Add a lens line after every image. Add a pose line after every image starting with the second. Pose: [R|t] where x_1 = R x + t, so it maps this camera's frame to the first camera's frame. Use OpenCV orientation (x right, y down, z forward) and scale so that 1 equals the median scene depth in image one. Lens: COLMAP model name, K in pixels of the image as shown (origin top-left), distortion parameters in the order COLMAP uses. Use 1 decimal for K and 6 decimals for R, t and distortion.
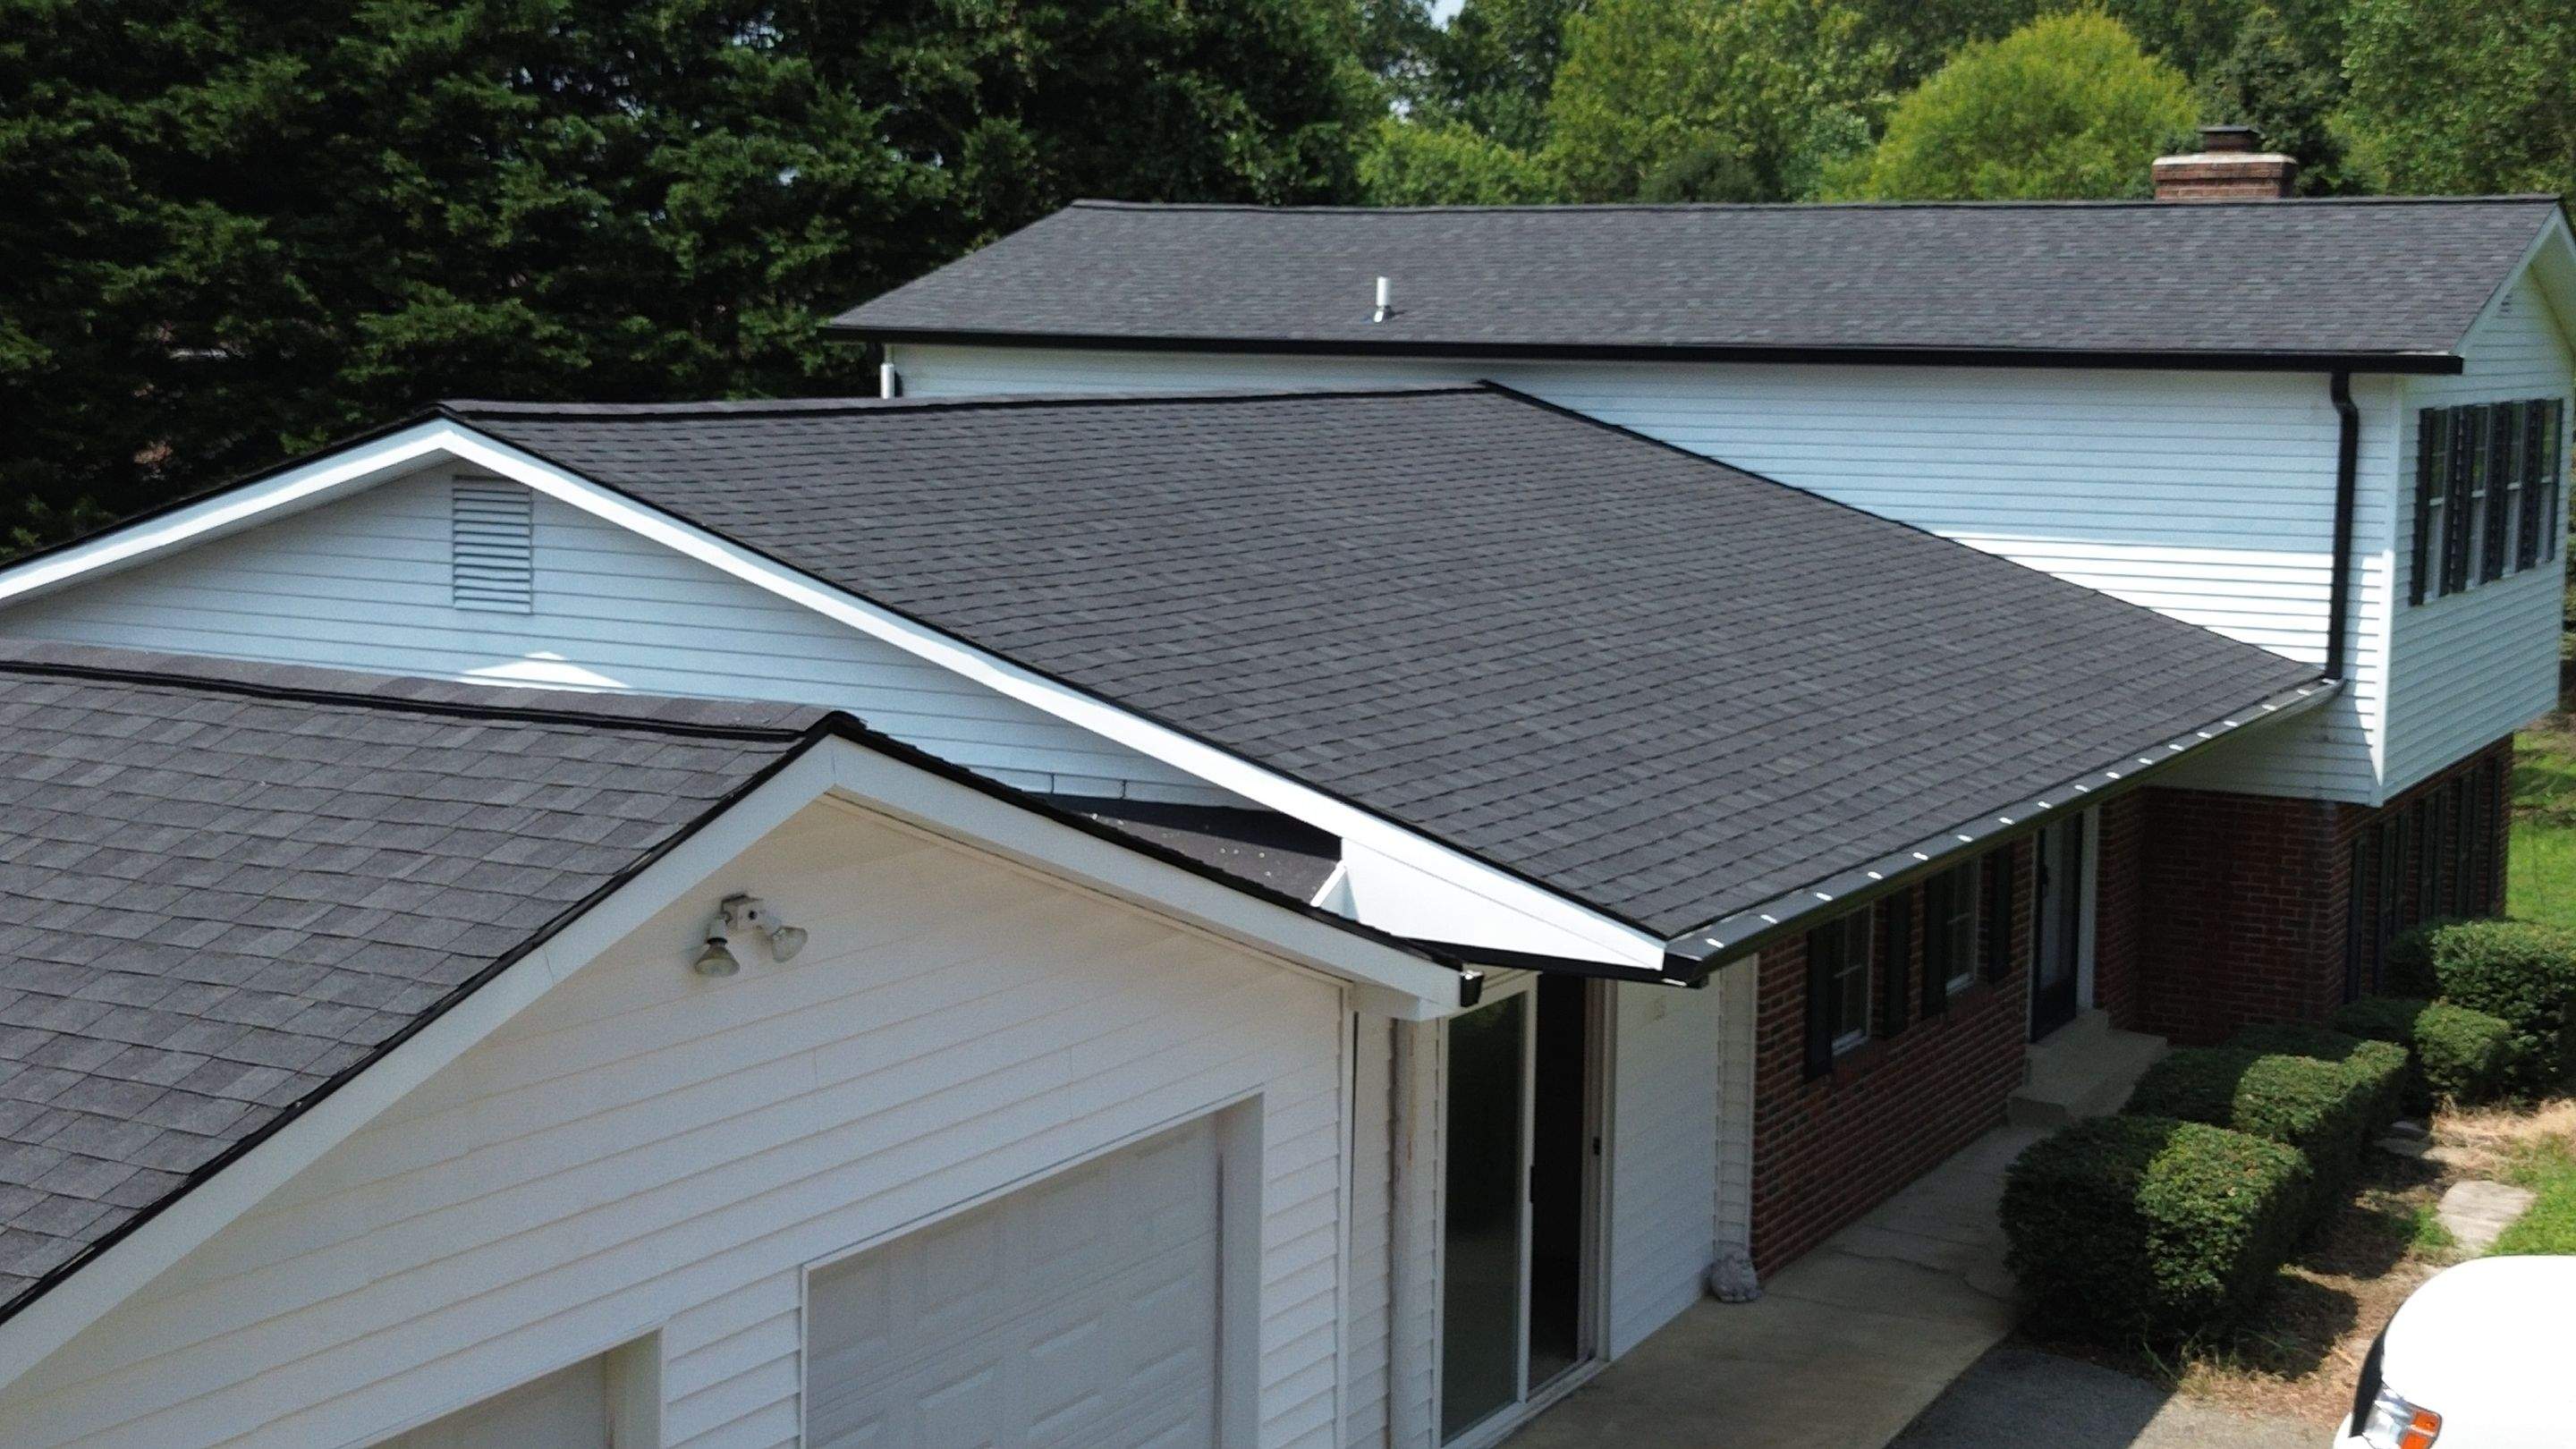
lens RADIAL K [[3366.5, 0, 1281.4], [0, 3366.5, 741.6], [0, 0, 1]] dist [0.065539, 0.000000]
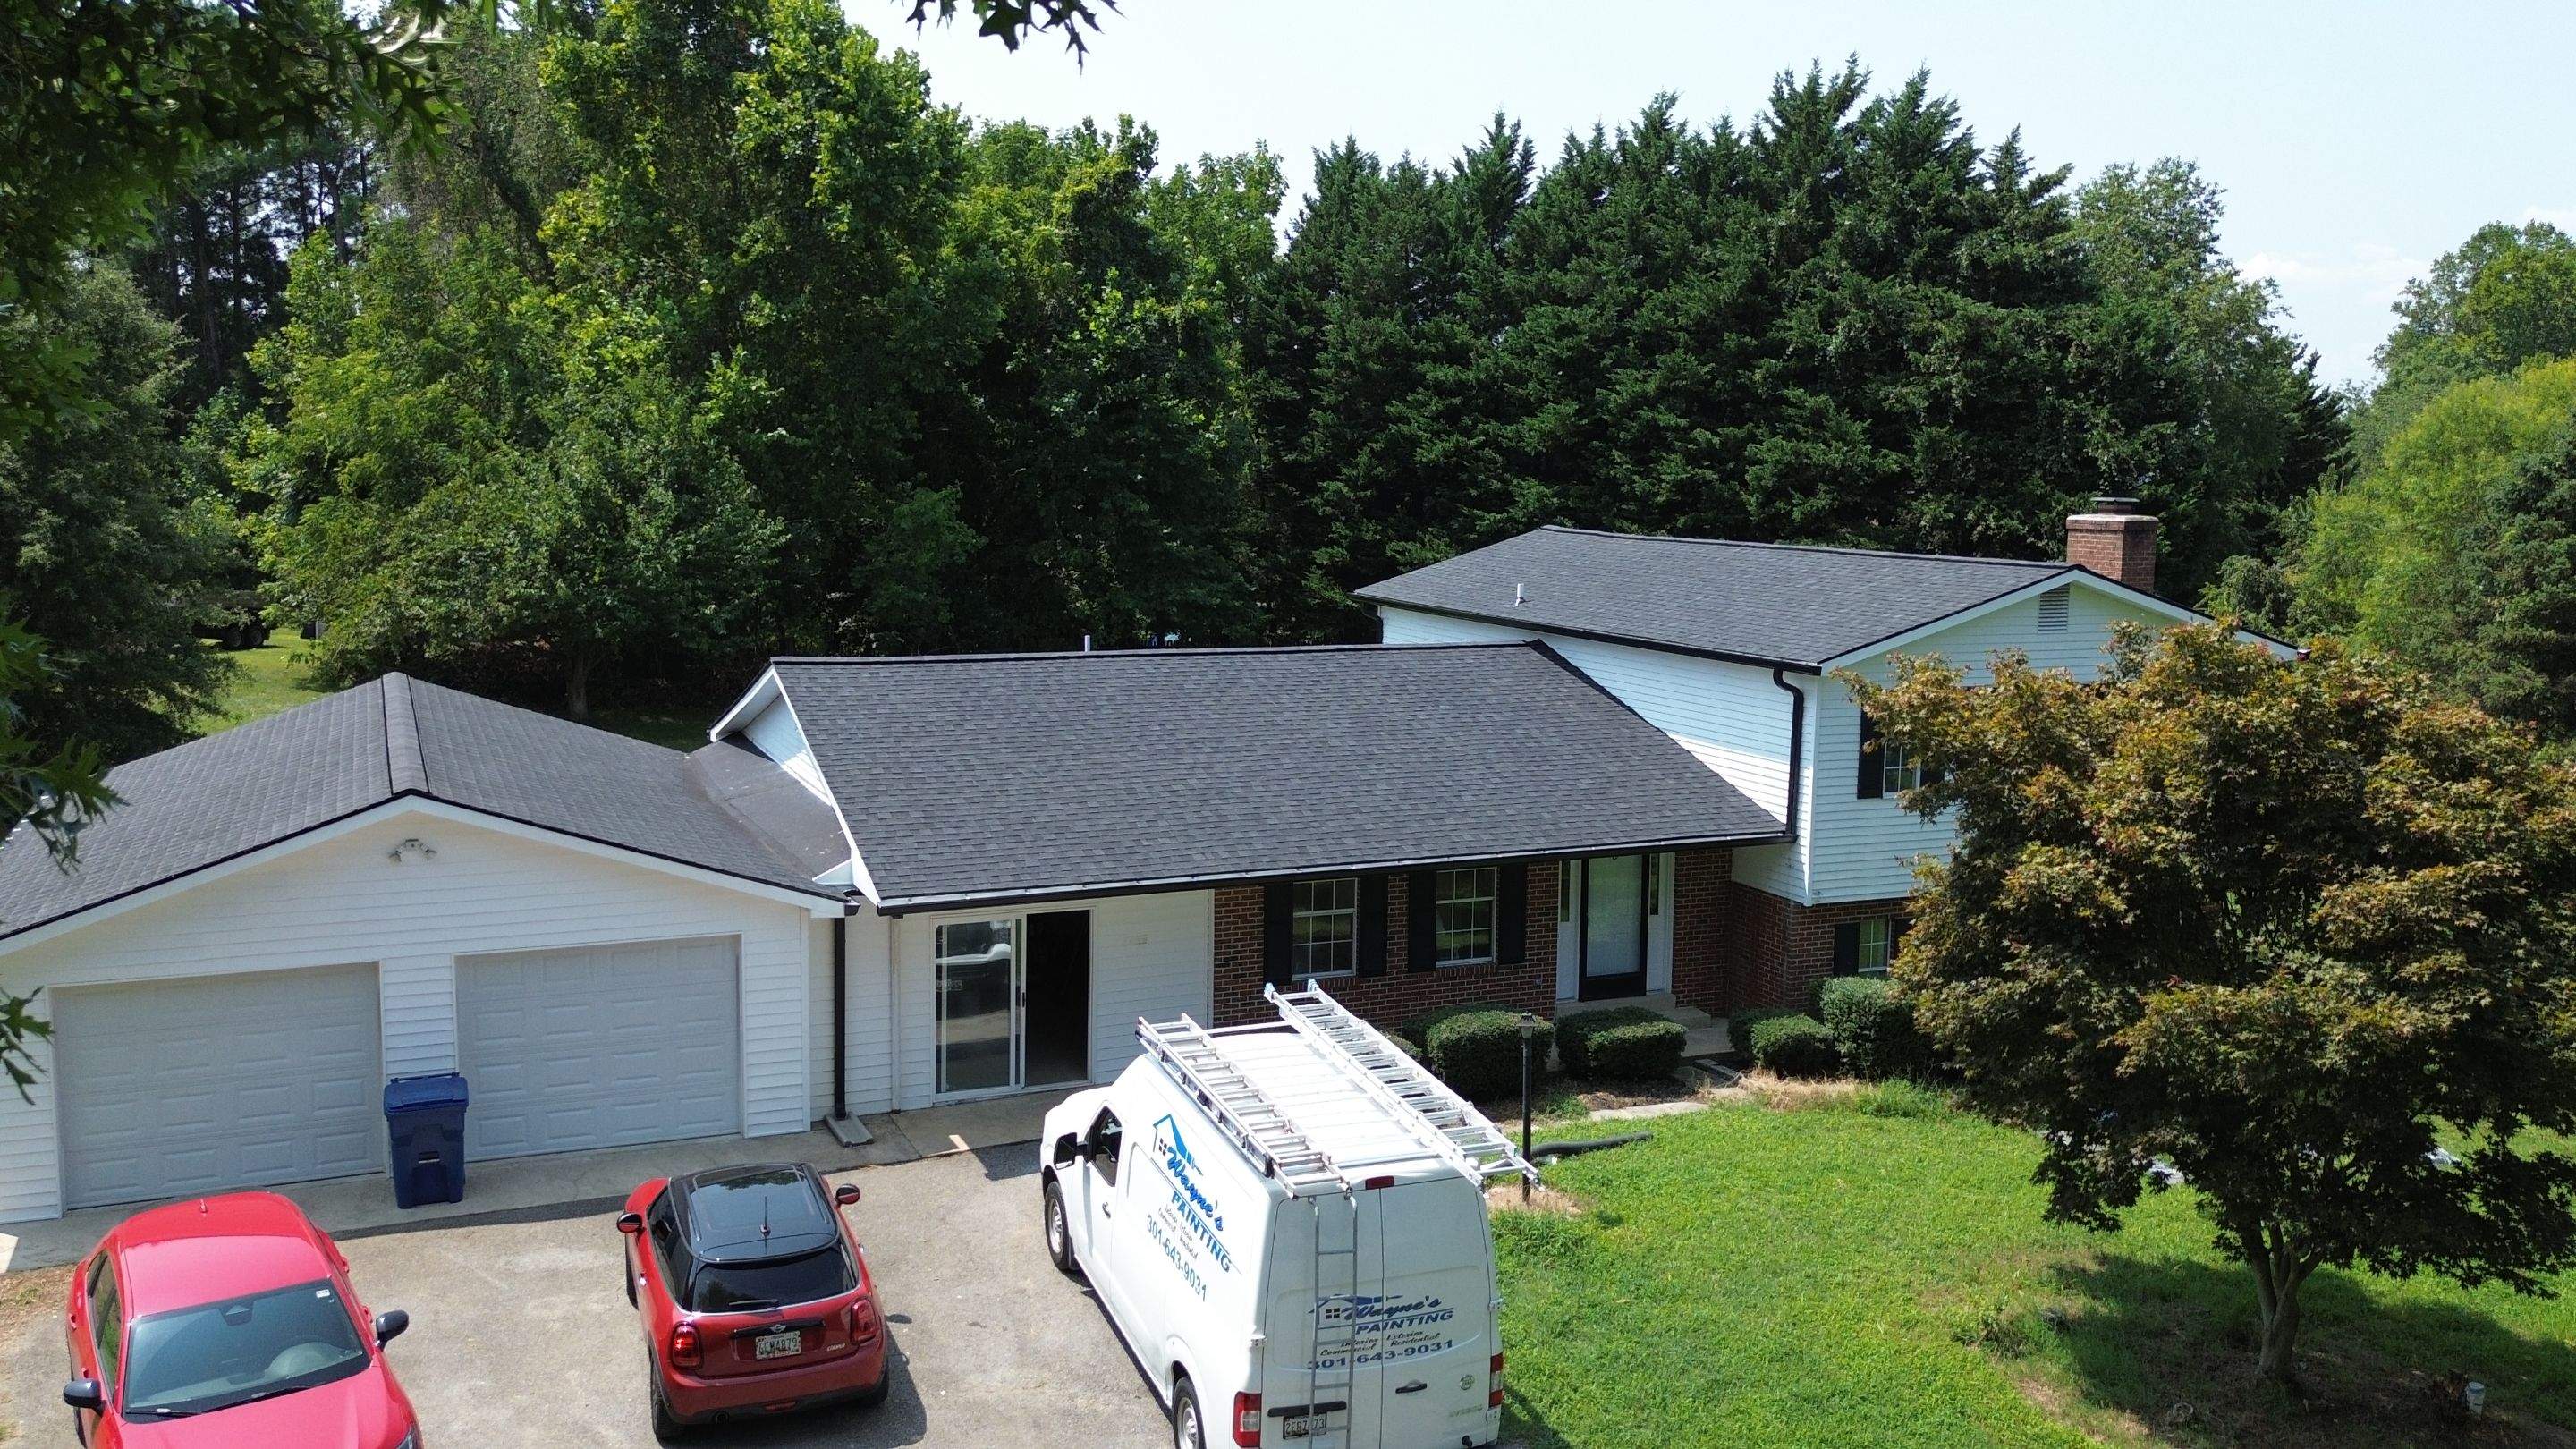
lens RADIAL K [[2092.8, 0, 1287.1], [0, 2092.8, 731.0], [0, 0, 1]] dist [0.038042, -0.002859]
pose [[0.792513, 0.076364, -0.605055, 0.774855], [-0.079045, 0.996623, 0.022249, -0.077444], [0.604711, 0.030194, 0.795873, -0.073443]]
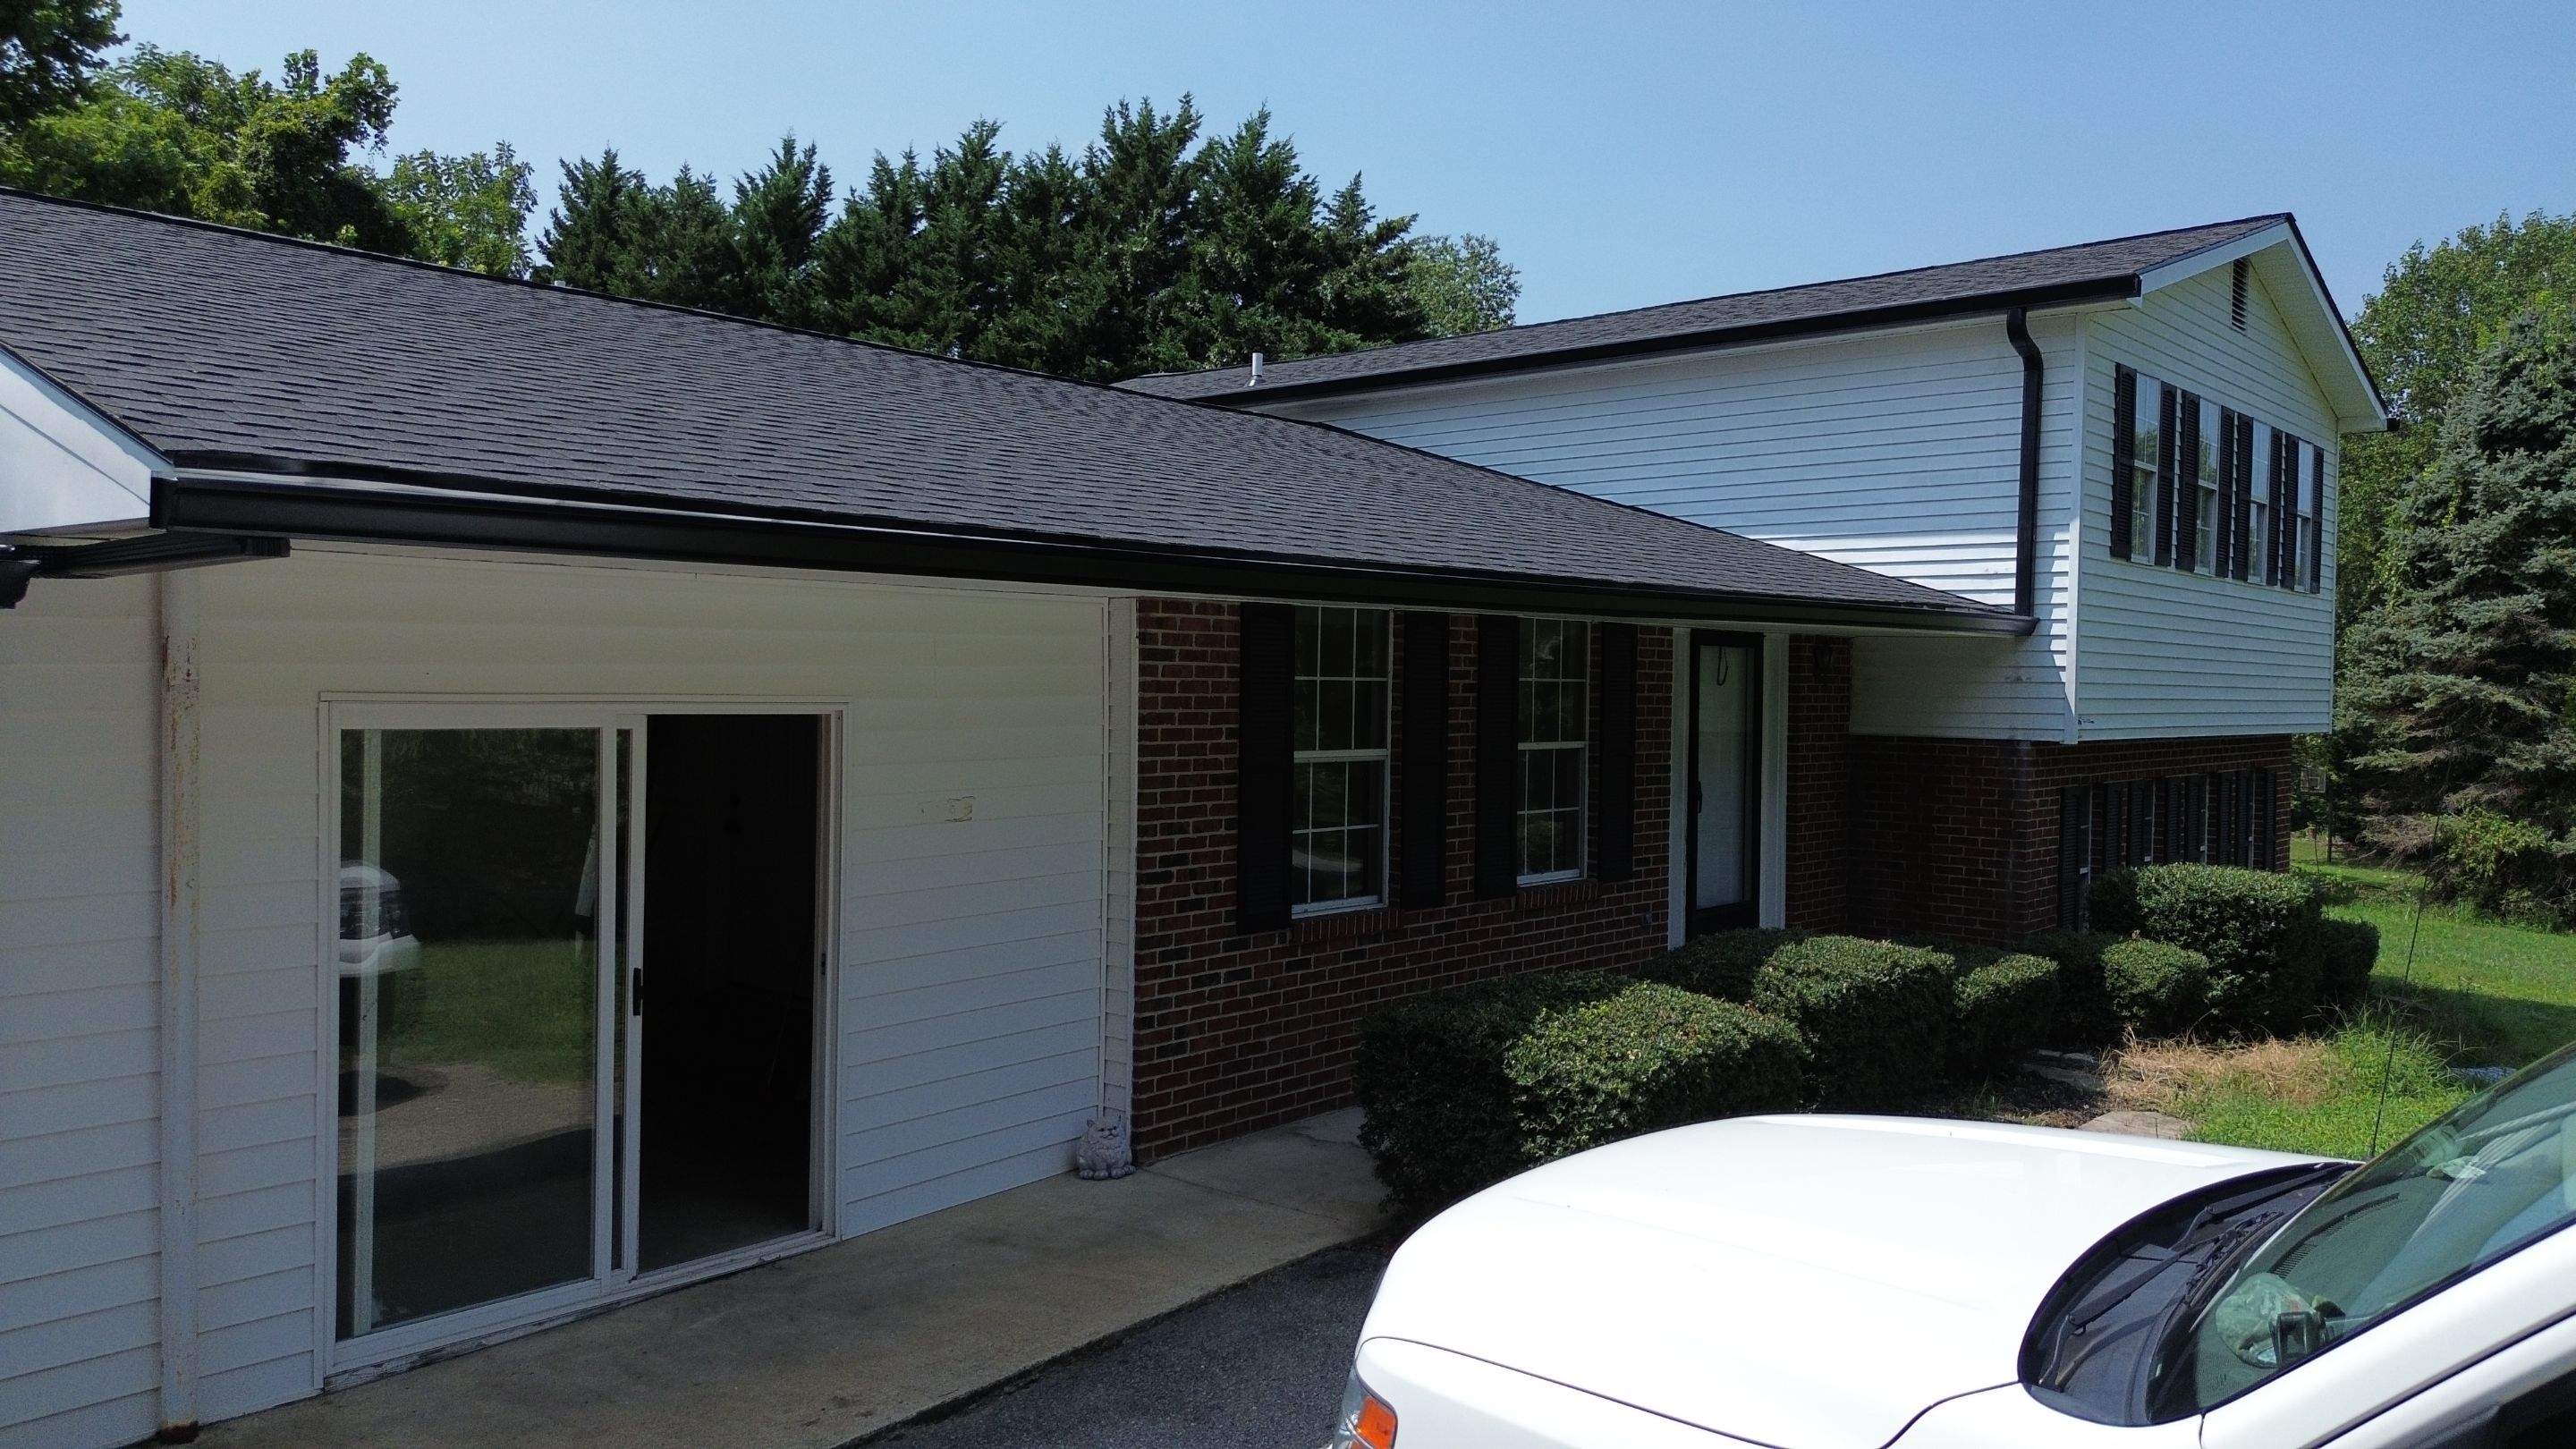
lens RADIAL K [[1832.1, 0, 1281.1], [0, 1832.1, 726.1], [0, 0, 1]] dist [0.034300, -0.009973]
pose [[0.977467, 0.004878, -0.211032, 0.208196], [-0.026644, 0.994588, -0.100420, 0.074397], [0.209400, 0.103780, 0.972307, 0.417021]]
